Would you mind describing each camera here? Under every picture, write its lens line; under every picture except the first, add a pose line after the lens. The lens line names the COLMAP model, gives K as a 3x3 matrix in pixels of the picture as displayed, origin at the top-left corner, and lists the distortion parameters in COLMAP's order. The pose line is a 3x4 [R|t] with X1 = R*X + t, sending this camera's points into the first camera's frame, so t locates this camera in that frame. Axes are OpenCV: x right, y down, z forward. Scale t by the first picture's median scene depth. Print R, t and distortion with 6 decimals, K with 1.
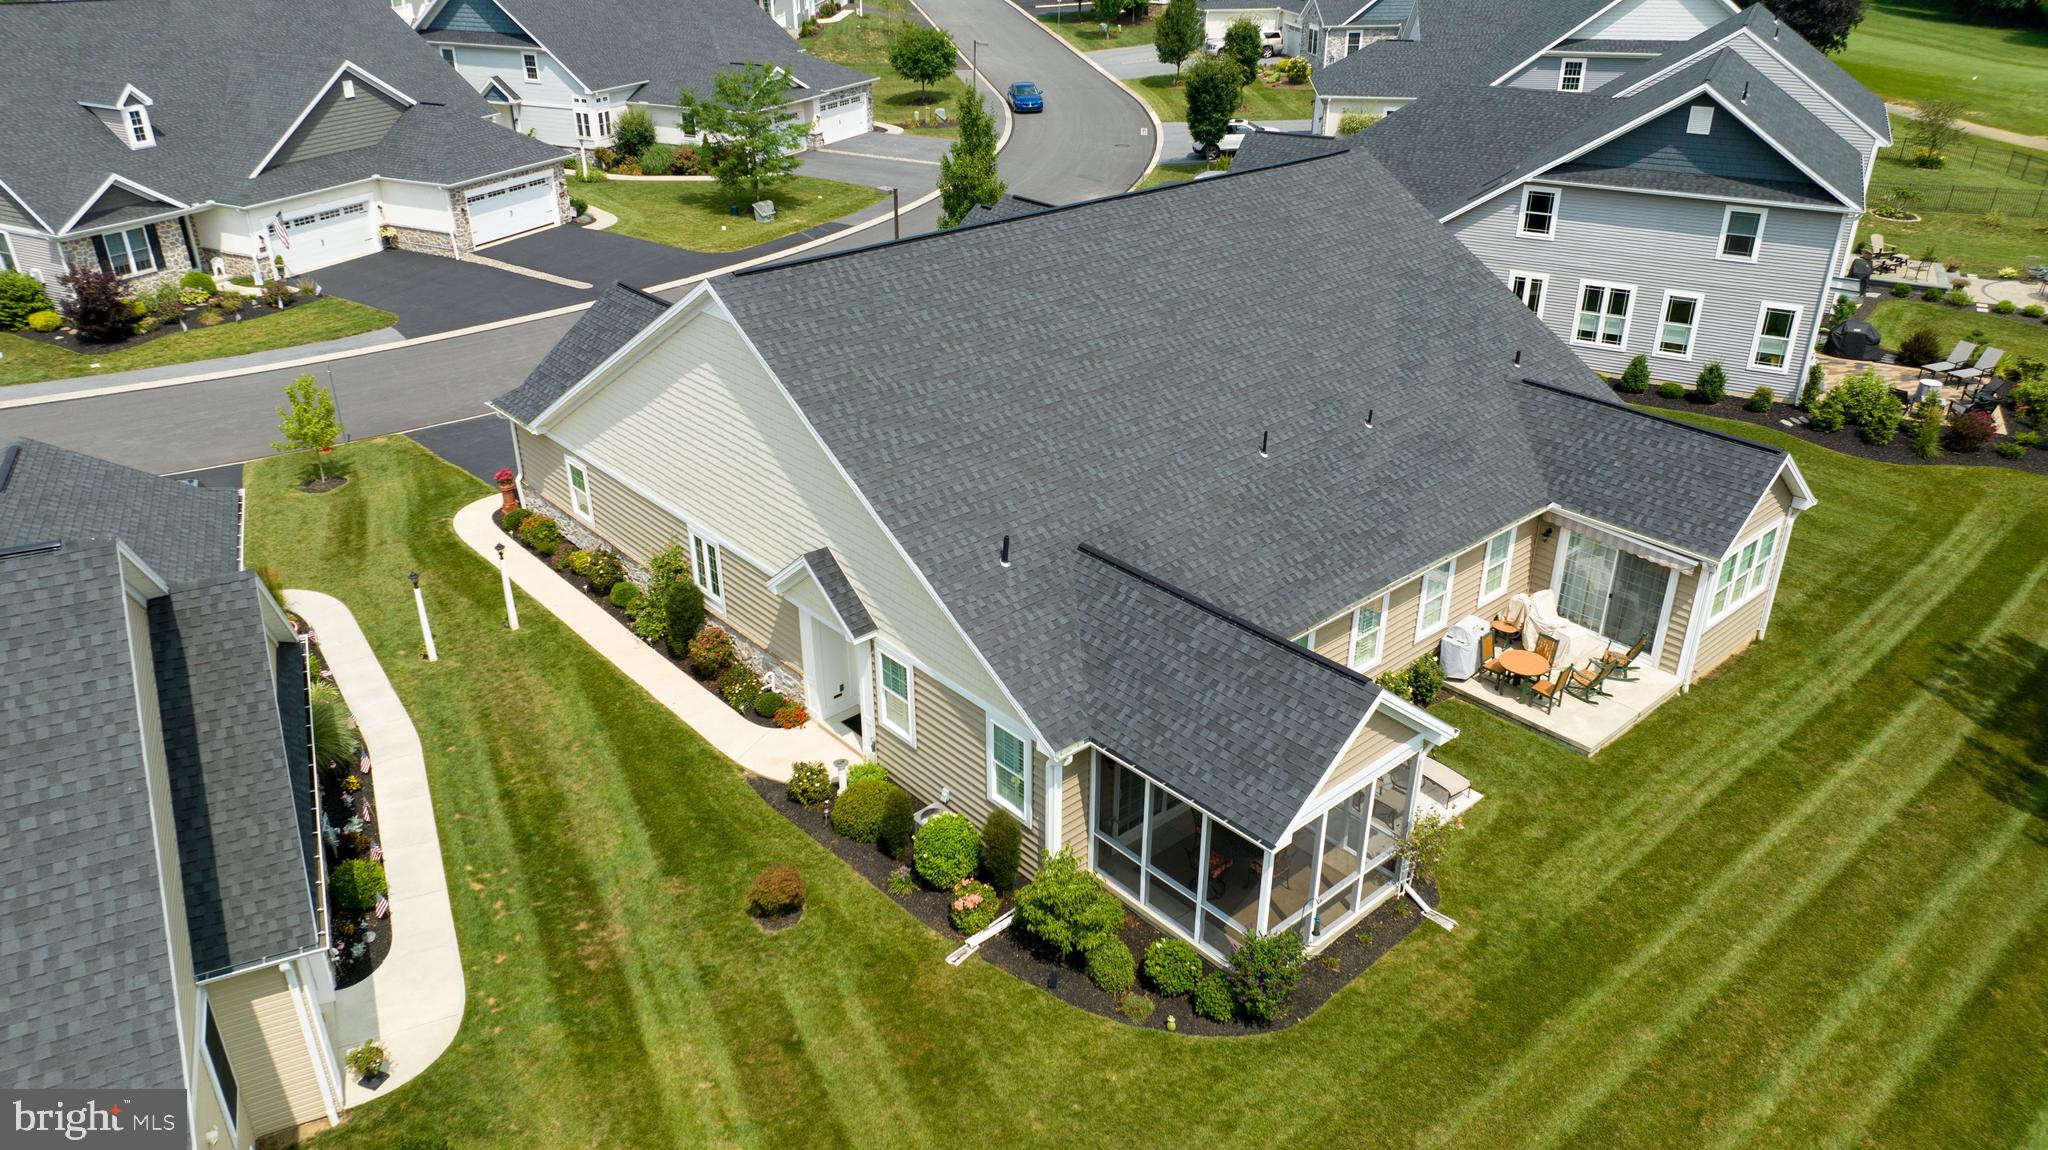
lens RADIAL K [[1437.0, 0, 1029.8], [0, 1437.0, 575.1], [0, 0, 1]] dist [-0.022456, 0.006393]
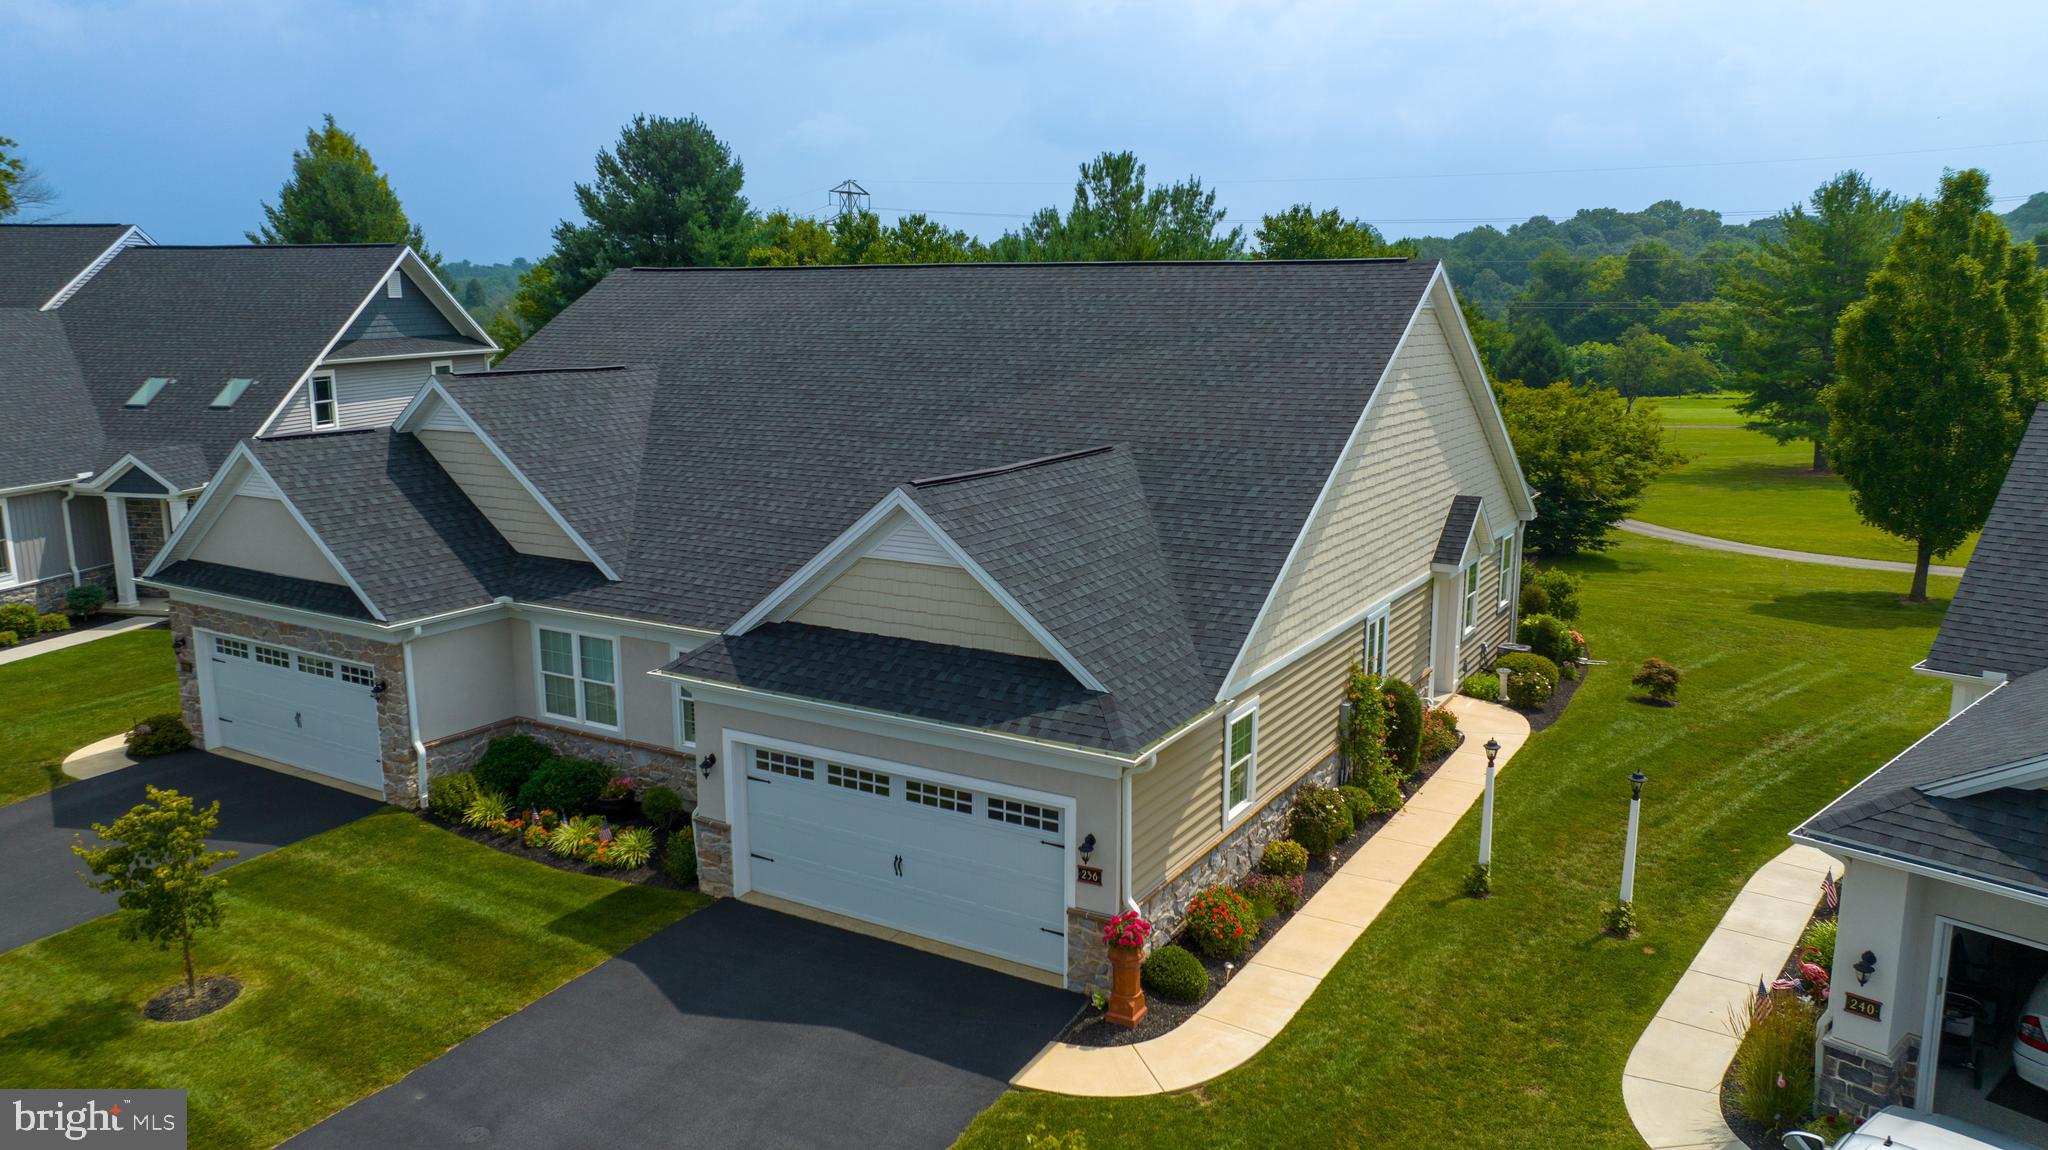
lens RADIAL K [[1443.2, 0, 1027.6], [0, 1443.2, 570.2], [0, 0, 1]] dist [-0.054743, 0.068010]
pose [[-0.306814, -0.179530, 0.934684, -0.915963], [0.430566, 0.849632, 0.304529, -0.377168], [-0.848809, 0.495877, -0.183380, 1.301072]]
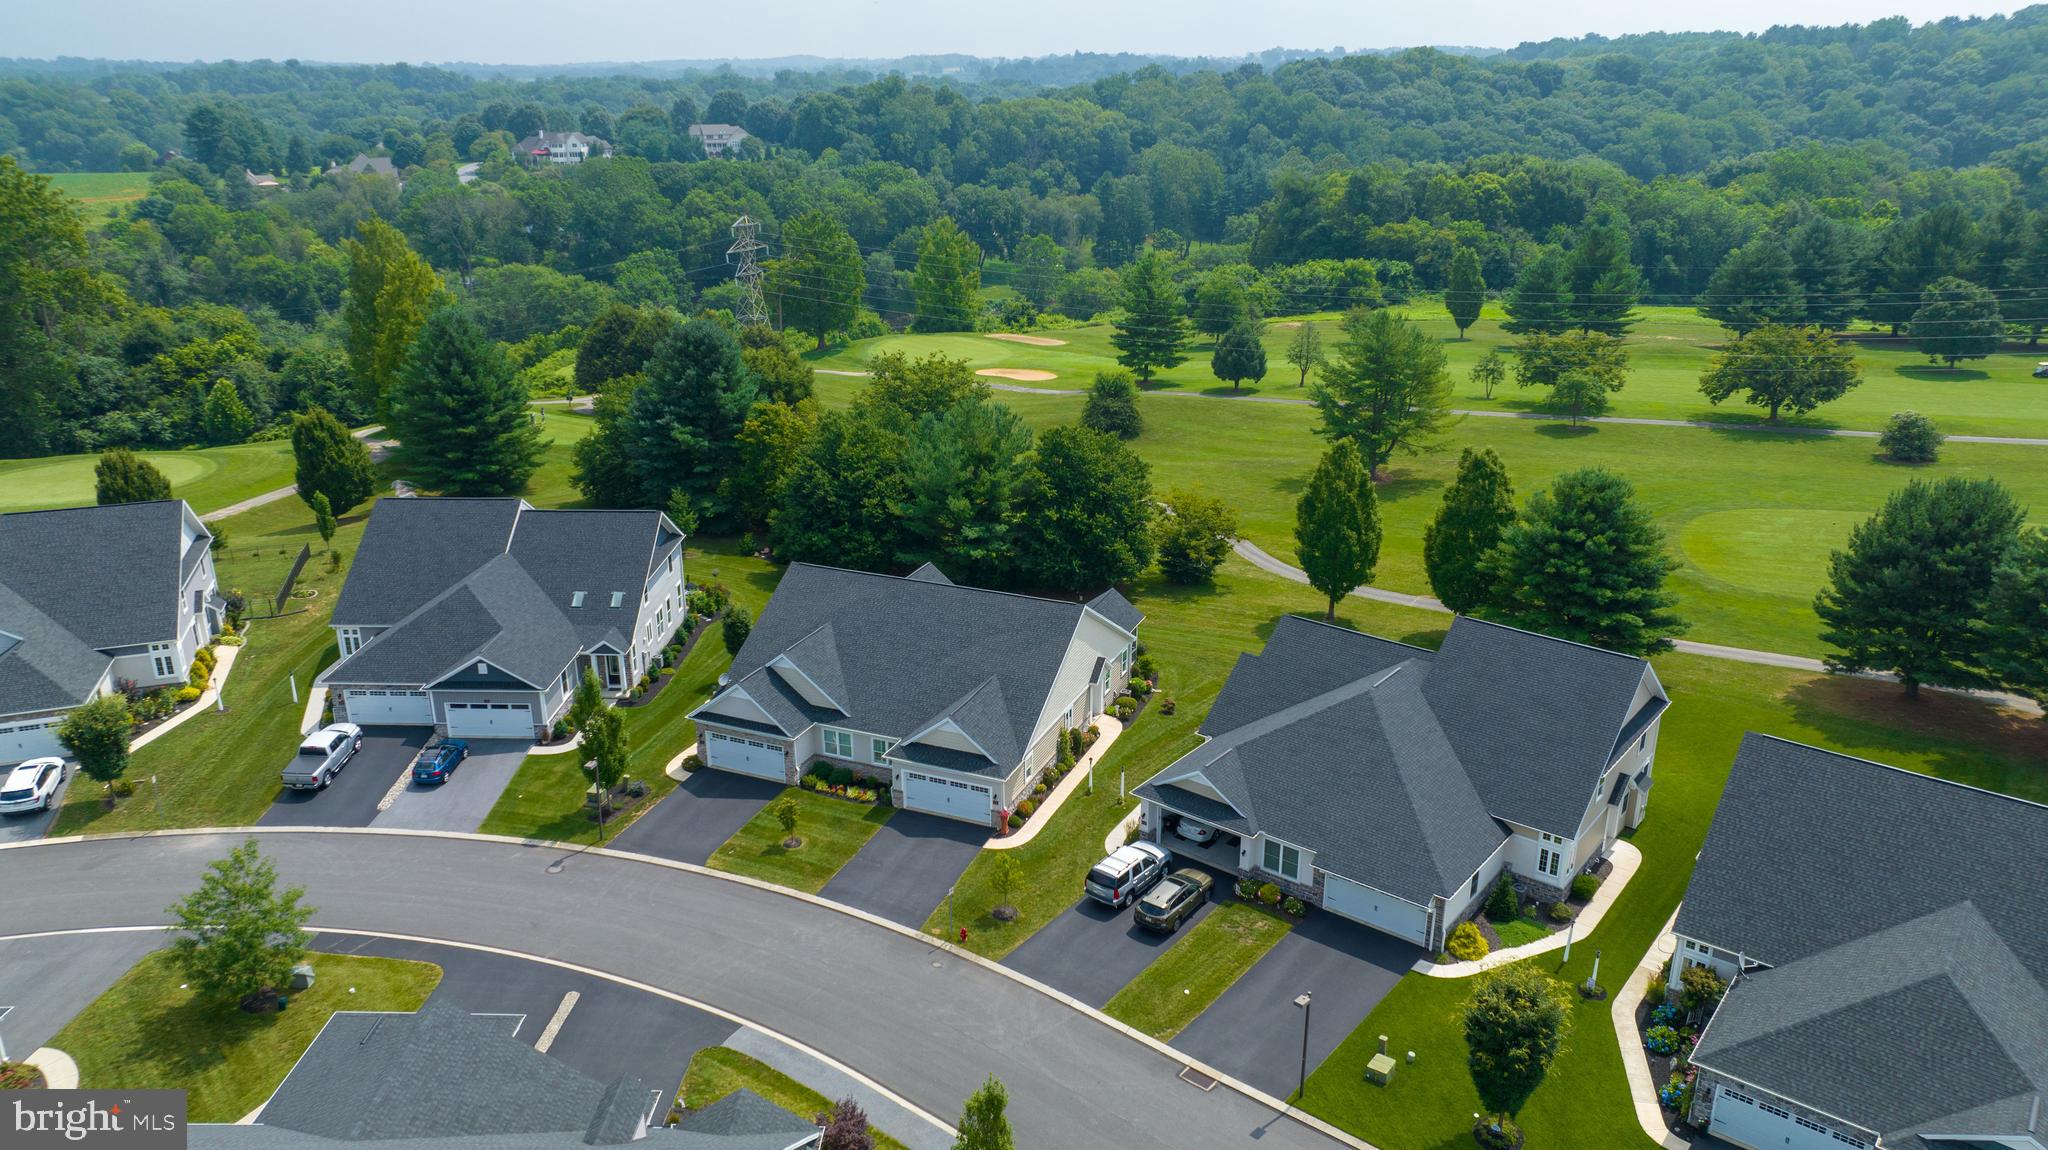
lens RADIAL K [[1437.0, 0, 1029.8], [0, 1437.0, 575.1], [0, 0, 1]] dist [-0.022456, 0.006393]
pose [[-0.432577, -0.305143, 0.848390, -2.461257], [0.408581, 0.772468, 0.486164, -1.601022], [-0.803703, 0.556939, -0.209476, 1.493780]]
